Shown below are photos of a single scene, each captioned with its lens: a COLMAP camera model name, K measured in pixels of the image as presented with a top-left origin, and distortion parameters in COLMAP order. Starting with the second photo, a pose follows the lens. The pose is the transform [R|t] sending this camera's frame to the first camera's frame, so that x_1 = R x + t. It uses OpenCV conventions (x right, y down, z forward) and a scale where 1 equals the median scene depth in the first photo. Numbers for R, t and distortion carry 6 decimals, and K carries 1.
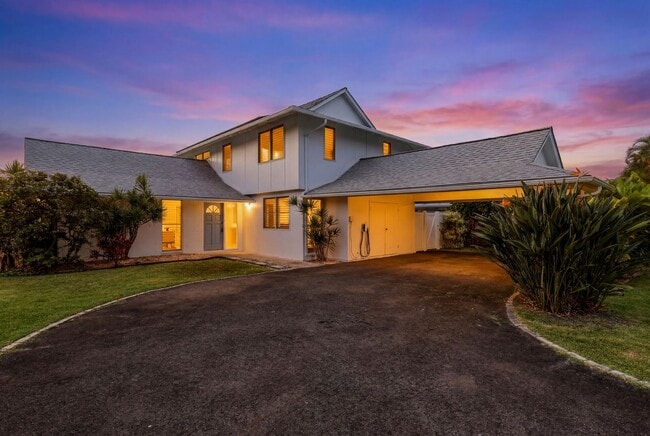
lens RADIAL K [[332.7, 0, 324.2], [0, 332.7, 217.9], [0, 0, 1]] dist [-0.000577, 0.000282]
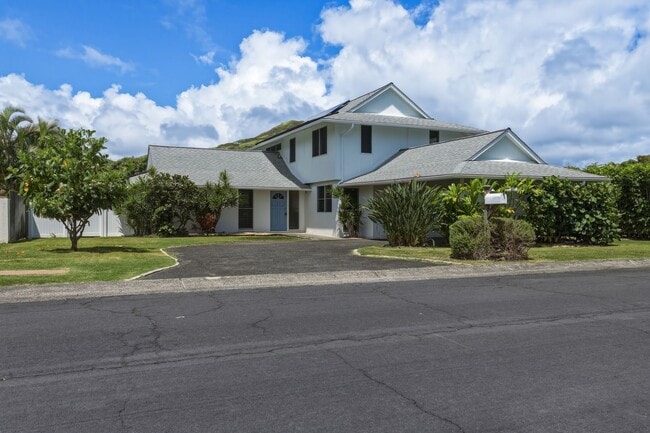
lens RADIAL K [[582.1, 0, 321.6], [0, 582.1, 214.8], [0, 0, 1]] dist [0.045745, -0.002270]
pose [[0.939907, 0.004801, -0.341397, 0.552913], [-0.003408, 0.999983, 0.004682, 0.031033], [0.341414, -0.003238, 0.939908, -0.950379]]
